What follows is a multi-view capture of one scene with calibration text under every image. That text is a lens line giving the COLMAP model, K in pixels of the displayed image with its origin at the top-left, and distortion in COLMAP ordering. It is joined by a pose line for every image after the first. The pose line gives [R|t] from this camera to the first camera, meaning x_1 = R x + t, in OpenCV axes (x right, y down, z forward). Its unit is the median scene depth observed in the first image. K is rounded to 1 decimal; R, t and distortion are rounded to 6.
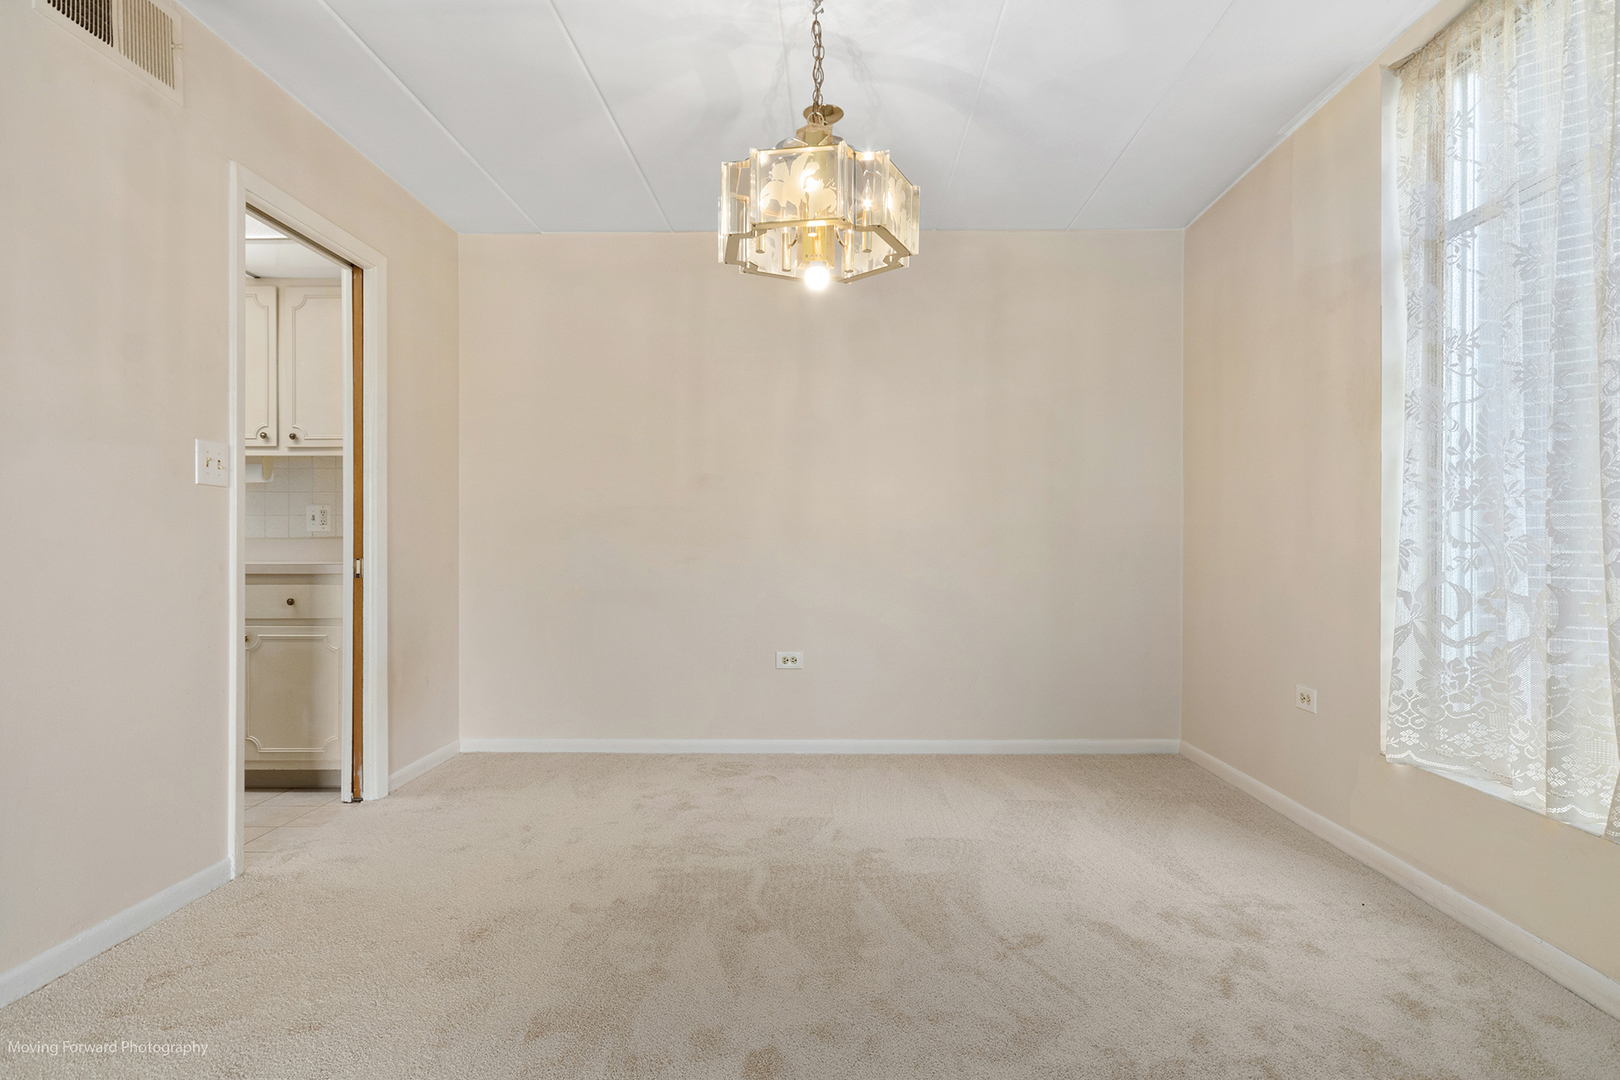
lens RADIAL K [[872.8, 0, 810.0], [0, 872.8, 540.0], [0, 0, 1]] dist [0.003018, 0.001158]
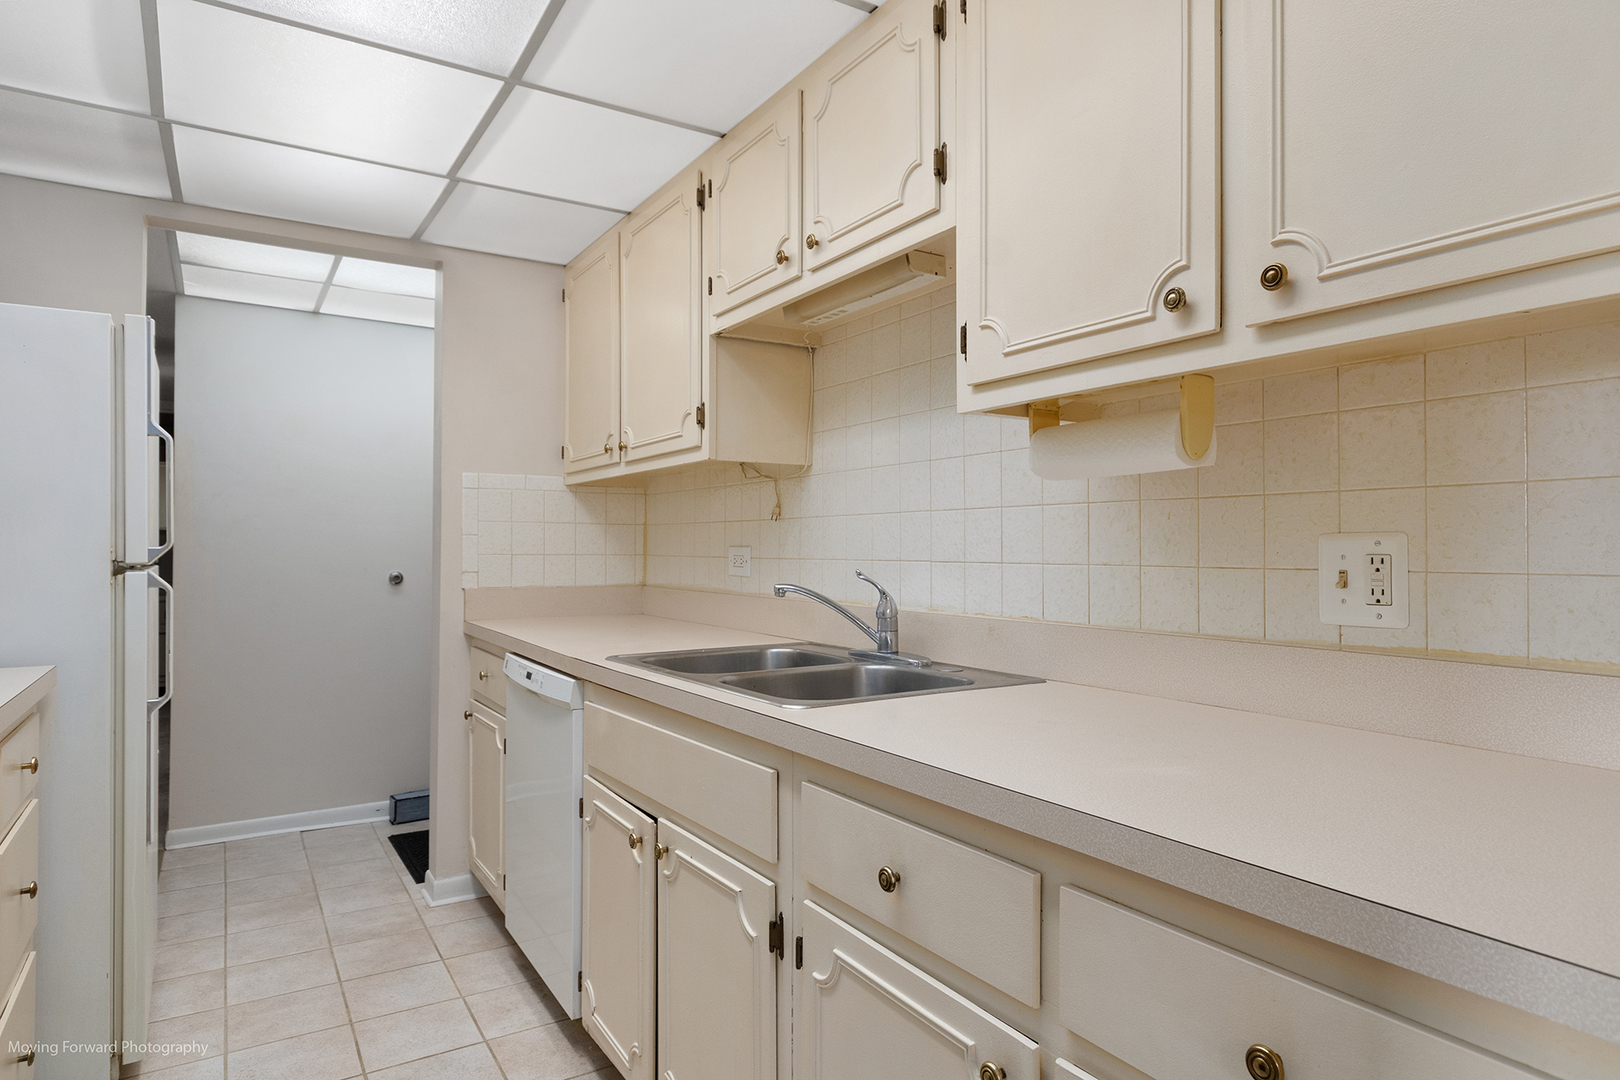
lens RADIAL K [[938.2, 0, 811.2], [0, 938.2, 537.1], [0, 0, 1]] dist [0.003457, 0.002318]
pose [[0.546016, -0.012802, -0.837677, -0.435846], [0.001265, 0.999895, -0.014457, -0.038488], [0.837774, 0.006834, 0.545975, 0.735815]]
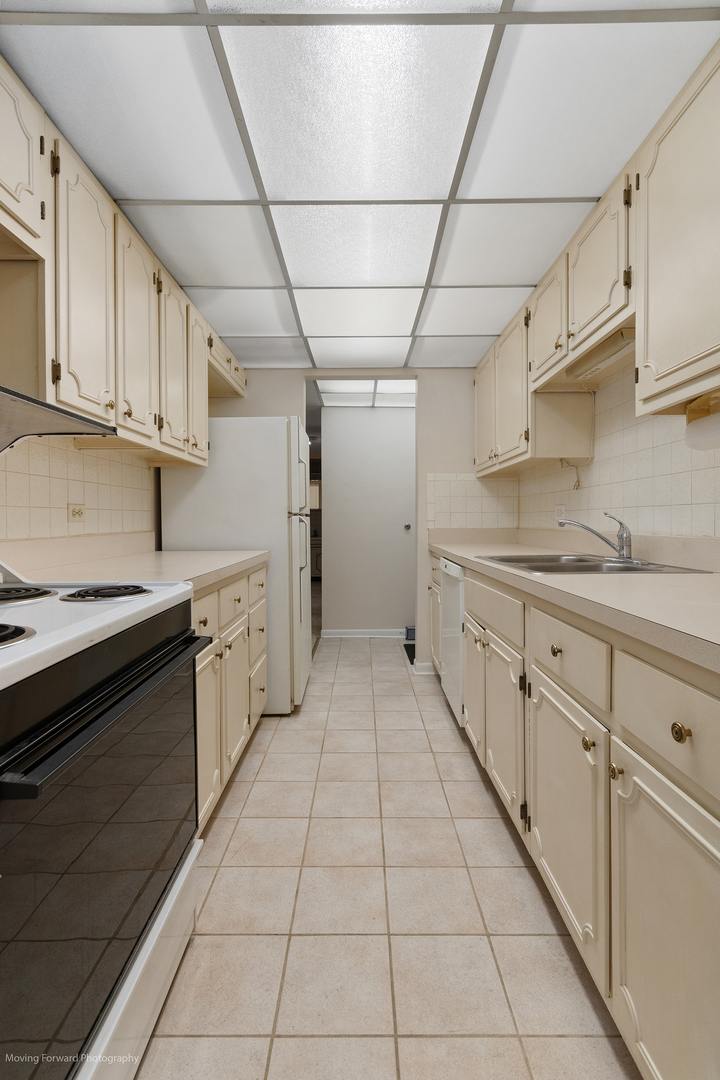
lens RADIAL K [[508.7, 0, 360.4], [0, 508.7, 527.4], [0, 0, 1]] dist [-0.002838, 0.006889]
pose [[0.014216, 0.008082, -0.999866, -0.349212], [0.005093, 0.999954, 0.008155, -0.016628], [0.999886, -0.005208, 0.014174, 0.790107]]
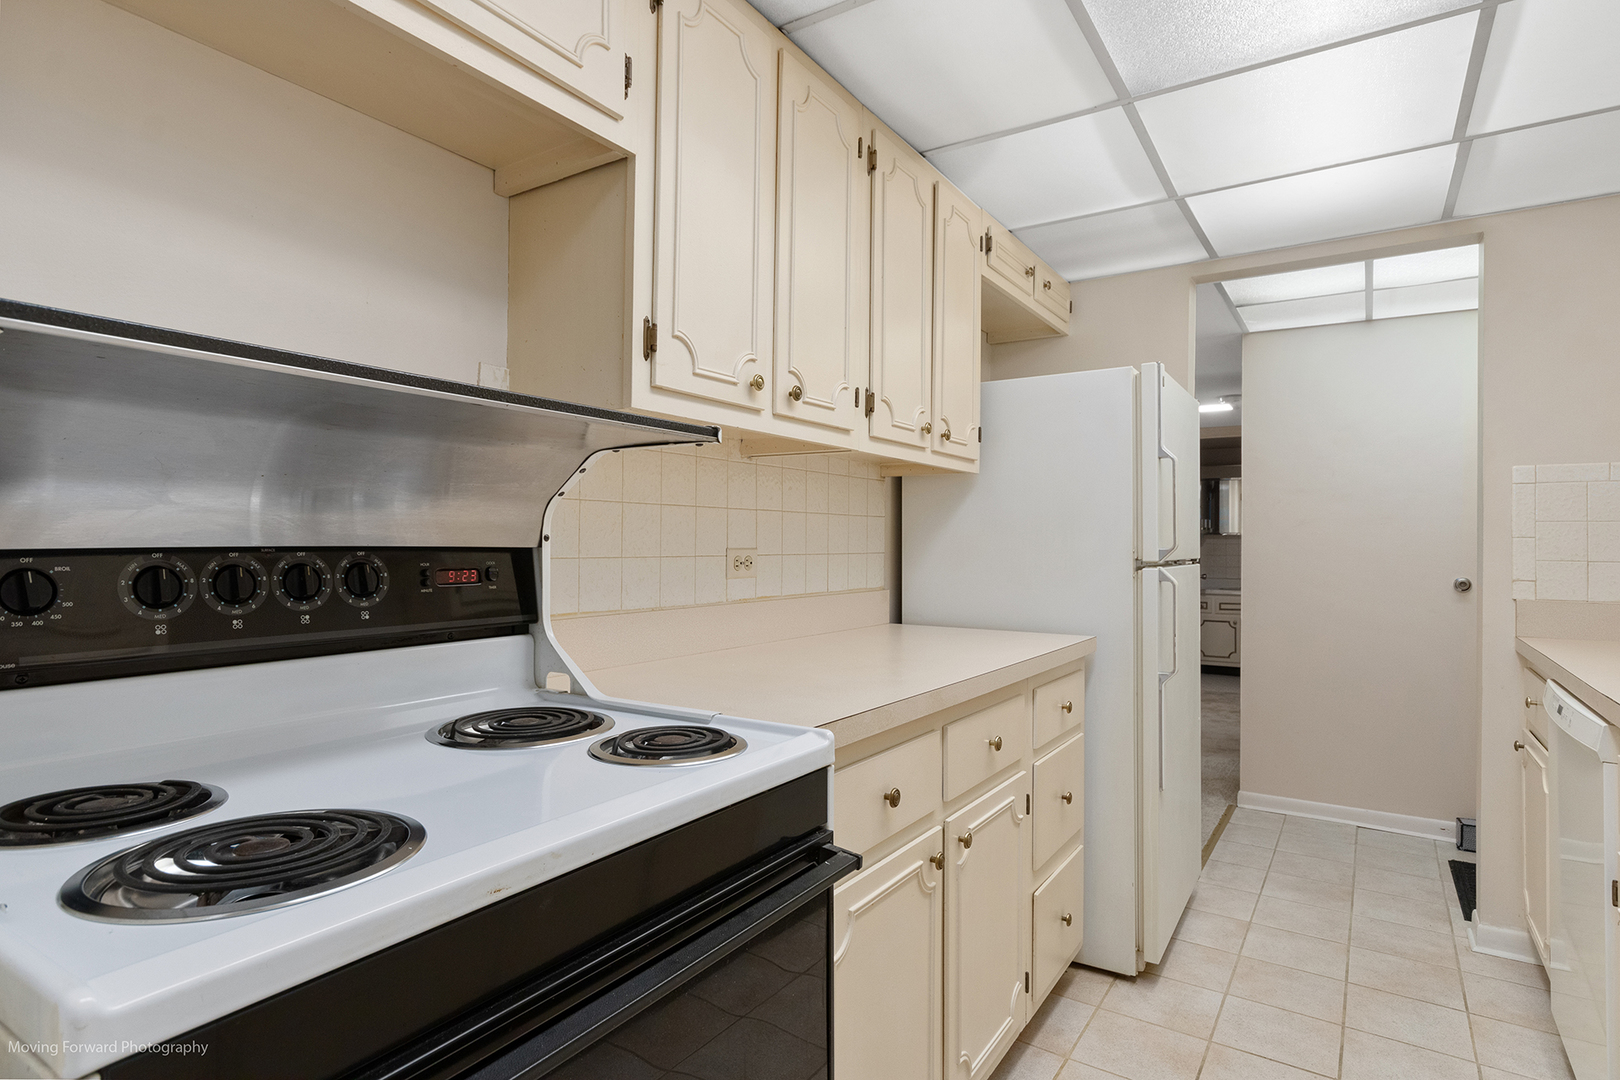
lens RADIAL K [[857.6, 0, 808.5], [0, 857.6, 533.8], [0, 0, 1]] dist [0.005188, 0.000693]
pose [[-0.537041, -0.020441, -0.843308, -0.449287], [-0.010812, 0.999791, -0.017349, -0.038277], [0.843487, -0.000199, -0.537150, 0.827726]]
